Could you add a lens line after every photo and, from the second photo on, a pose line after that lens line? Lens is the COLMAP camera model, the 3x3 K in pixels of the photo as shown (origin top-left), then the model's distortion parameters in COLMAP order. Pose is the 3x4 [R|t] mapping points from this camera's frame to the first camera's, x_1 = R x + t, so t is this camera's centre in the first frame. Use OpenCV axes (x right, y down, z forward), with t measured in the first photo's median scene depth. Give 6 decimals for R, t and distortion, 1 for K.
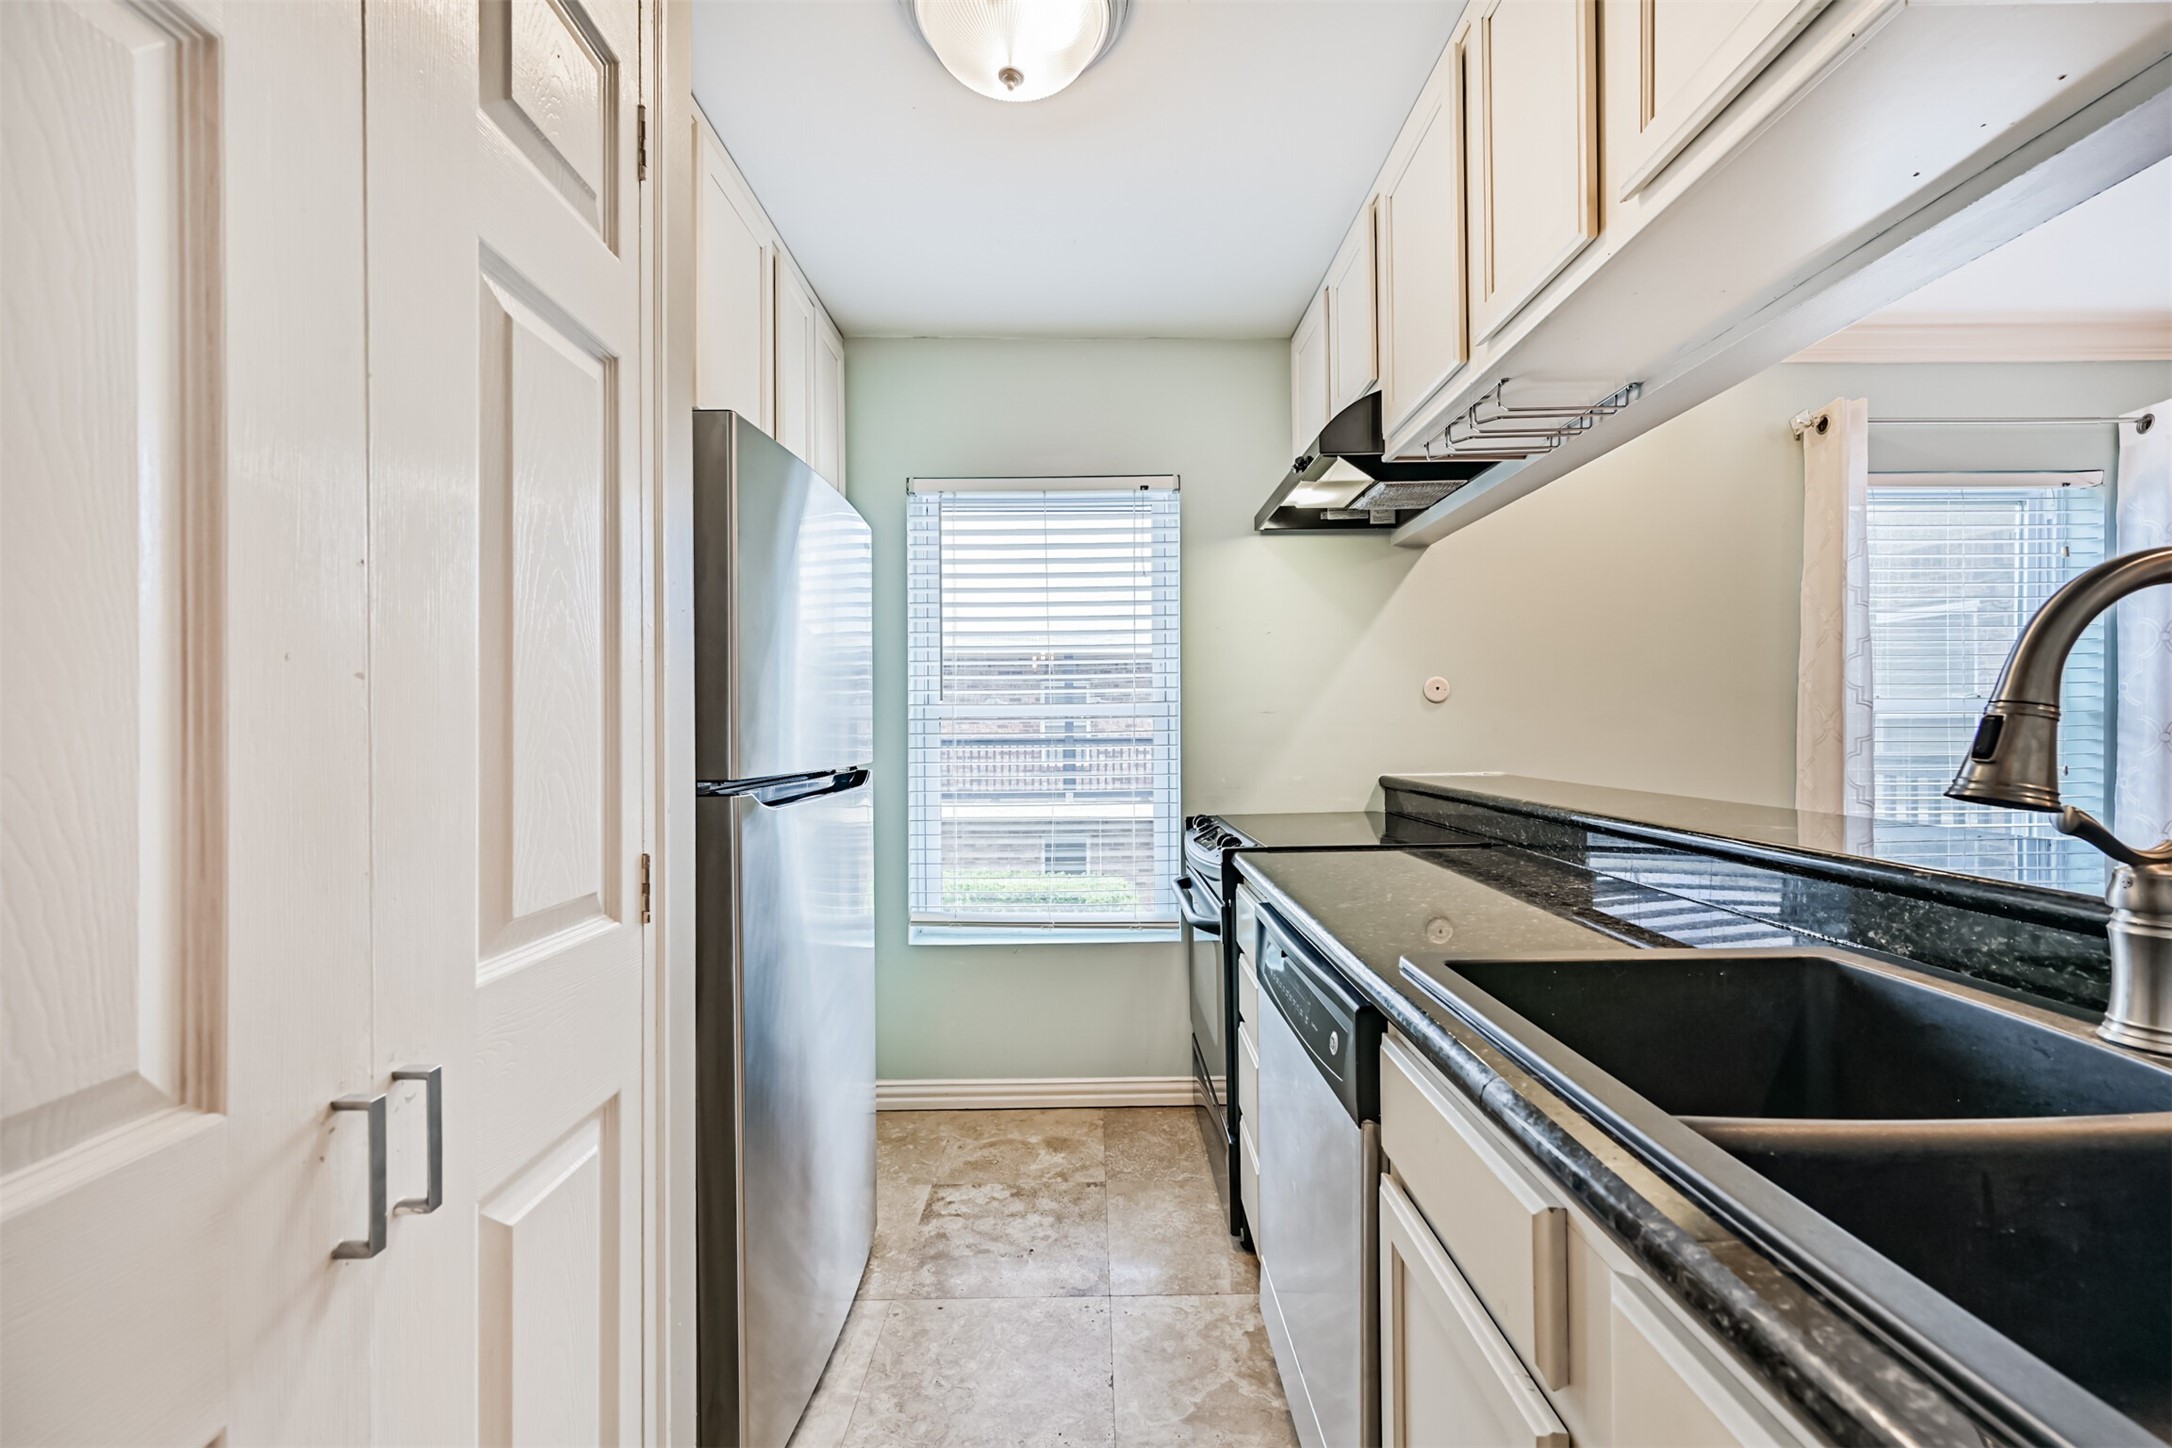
lens RADIAL K [[857.4, 0, 1092.7], [0, 857.4, 724.9], [0, 0, 1]] dist [0.004824, 0.001451]
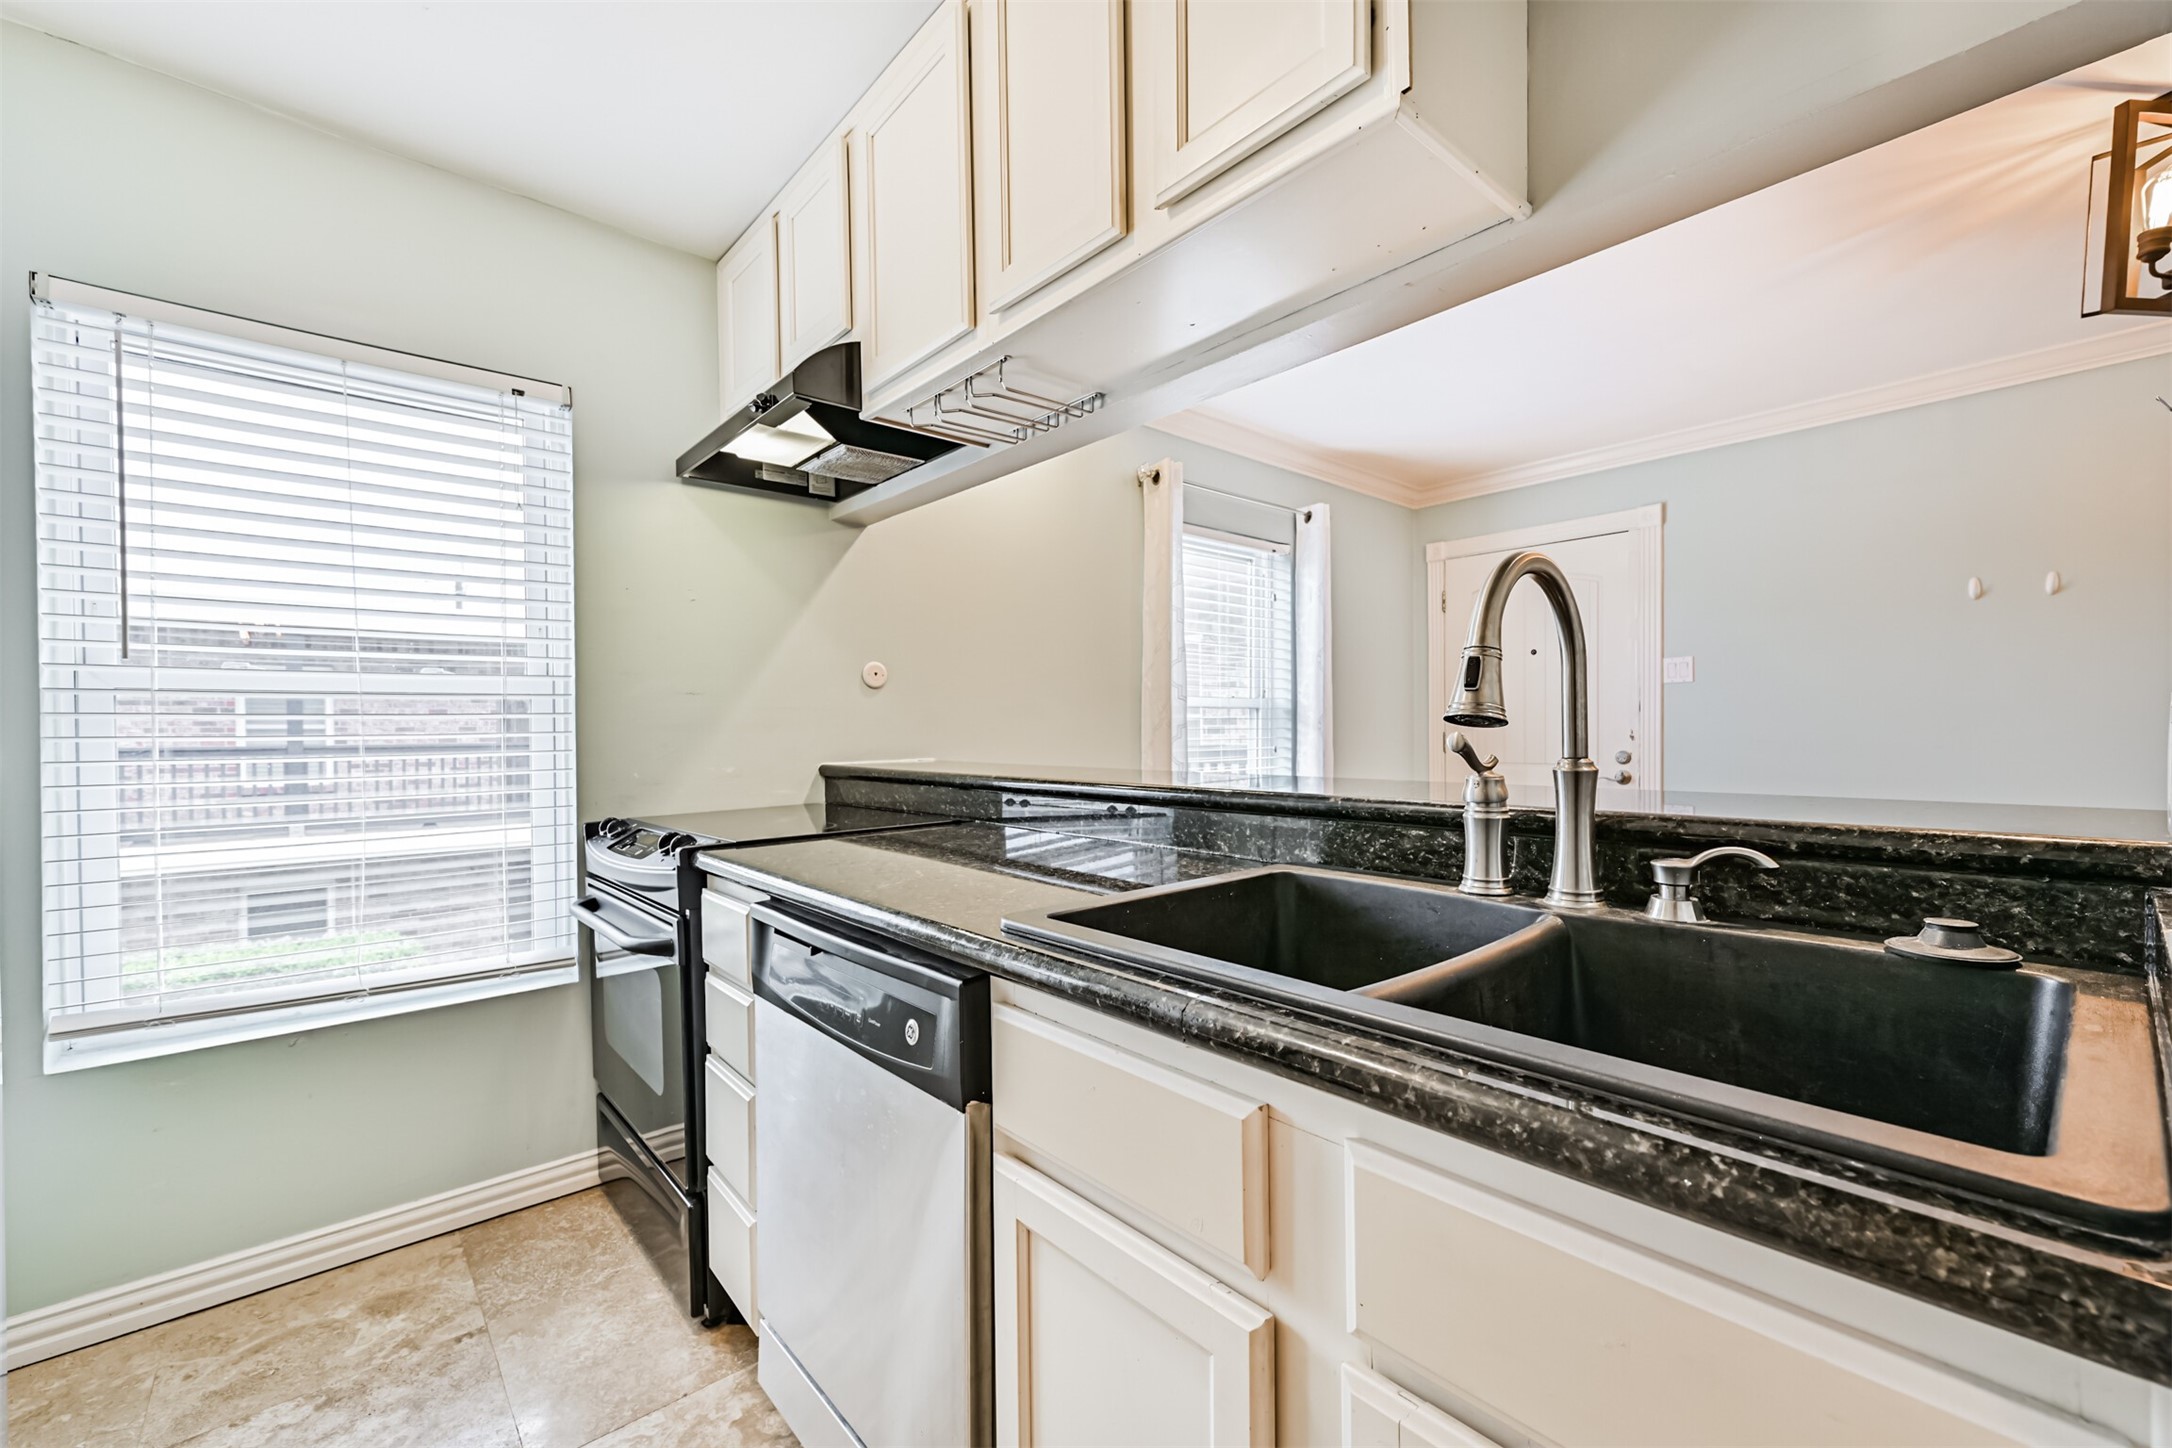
lens RADIAL K [[892.5, 0, 1088.0], [0, 892.5, 735.5], [0, 0, 1]] dist [0.007083, 0.000760]
pose [[0.755961, -0.001720, 0.654614, -0.091317], [0.000407, 0.999998, 0.002158, 0.028938], [-0.654616, -0.001365, 0.755960, 0.085525]]
